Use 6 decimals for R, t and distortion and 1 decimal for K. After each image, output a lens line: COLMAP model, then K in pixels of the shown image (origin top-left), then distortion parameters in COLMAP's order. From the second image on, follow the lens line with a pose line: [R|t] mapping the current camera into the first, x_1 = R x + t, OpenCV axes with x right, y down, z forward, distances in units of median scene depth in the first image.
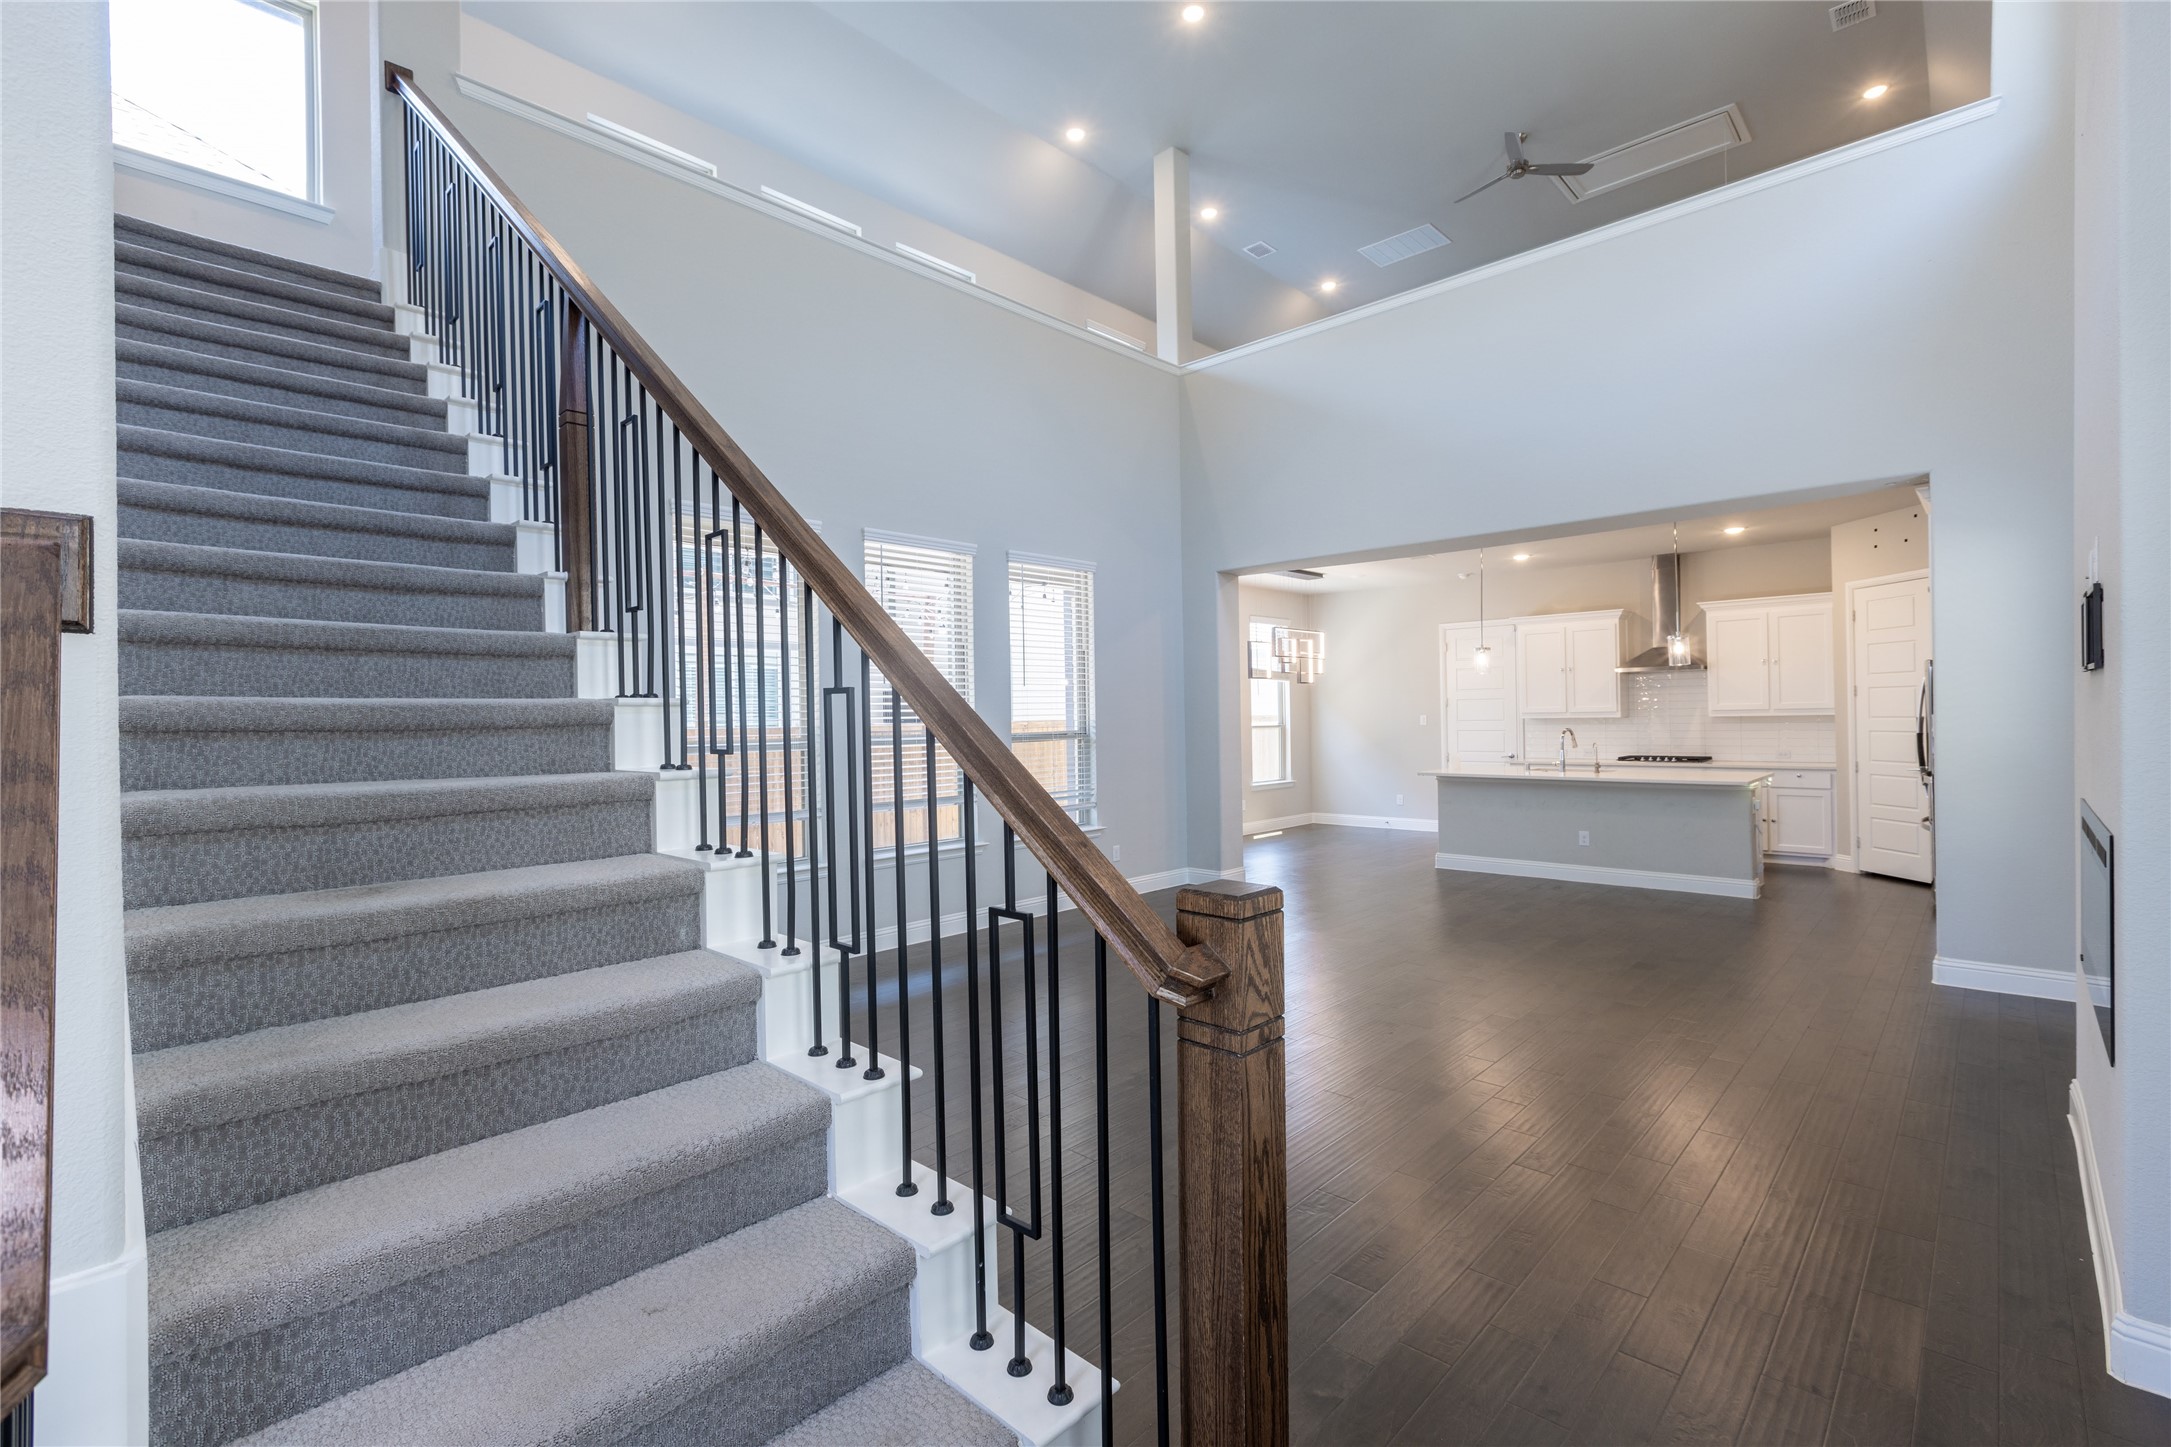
lens RADIAL K [[961.8, 0, 1087.1], [0, 961.8, 722.1], [0, 0, 1]] dist [0.003908, 0.000591]
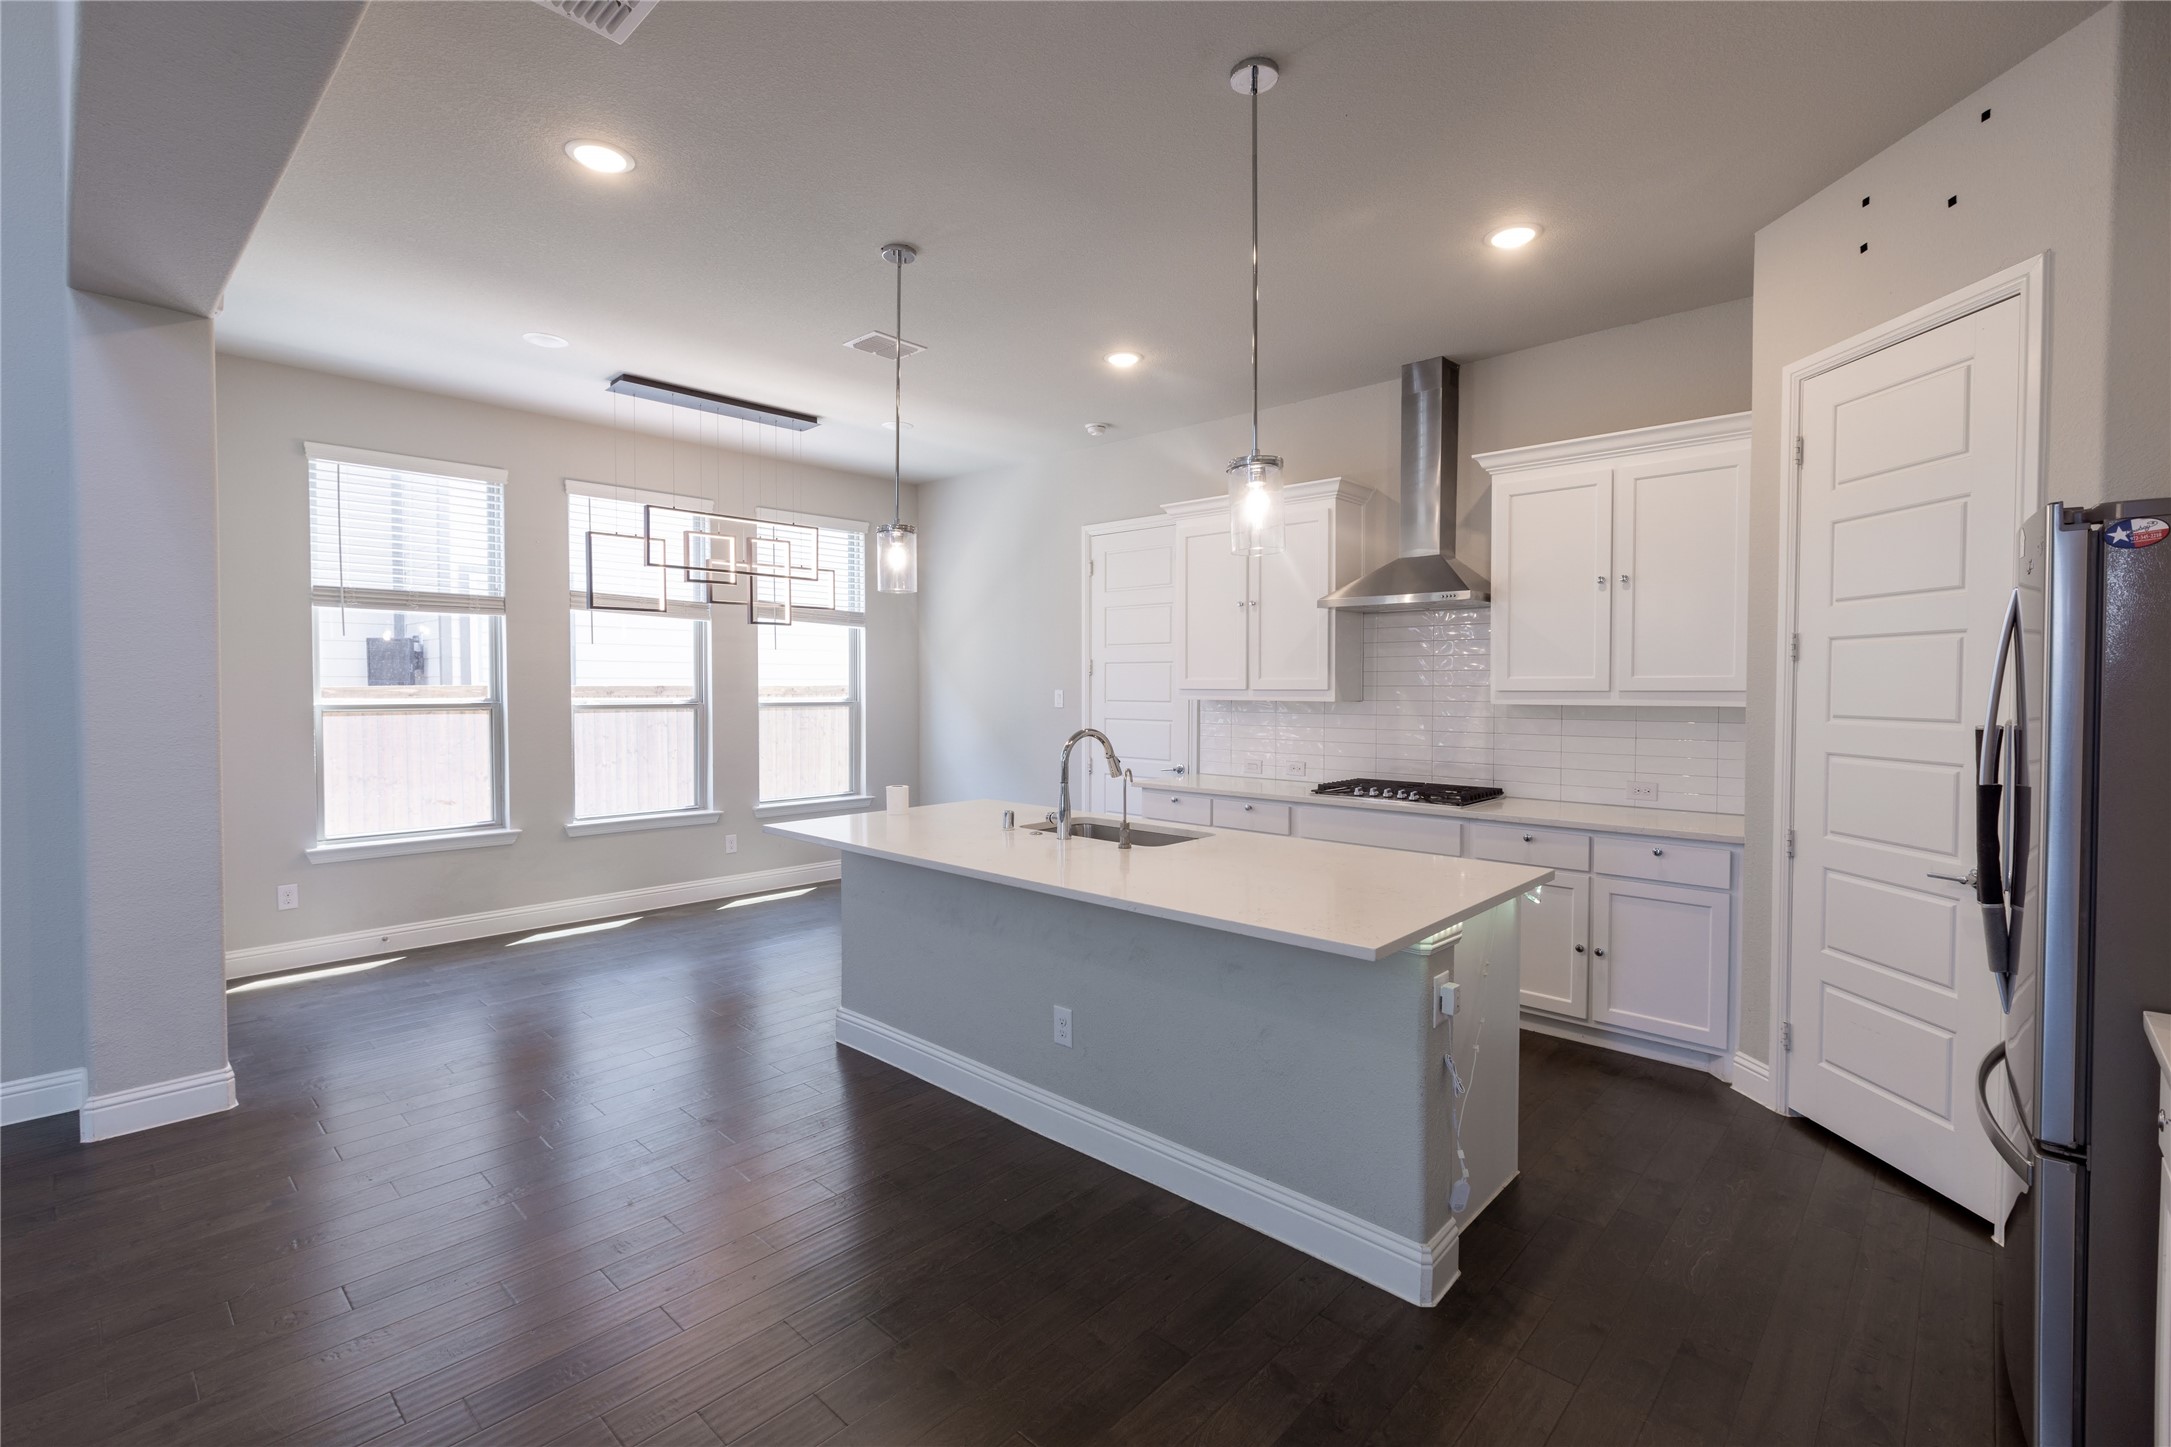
lens RADIAL K [[961.8, 0, 1083.9], [0, 961.8, 716.6], [0, 0, 1]] dist [0.003908, 0.000591]
pose [[0.999848, 0.016386, 0.005889, 0.437966], [-0.016546, 0.999462, 0.028323, -0.009152], [-0.005421, -0.028416, 0.999581, 0.528389]]
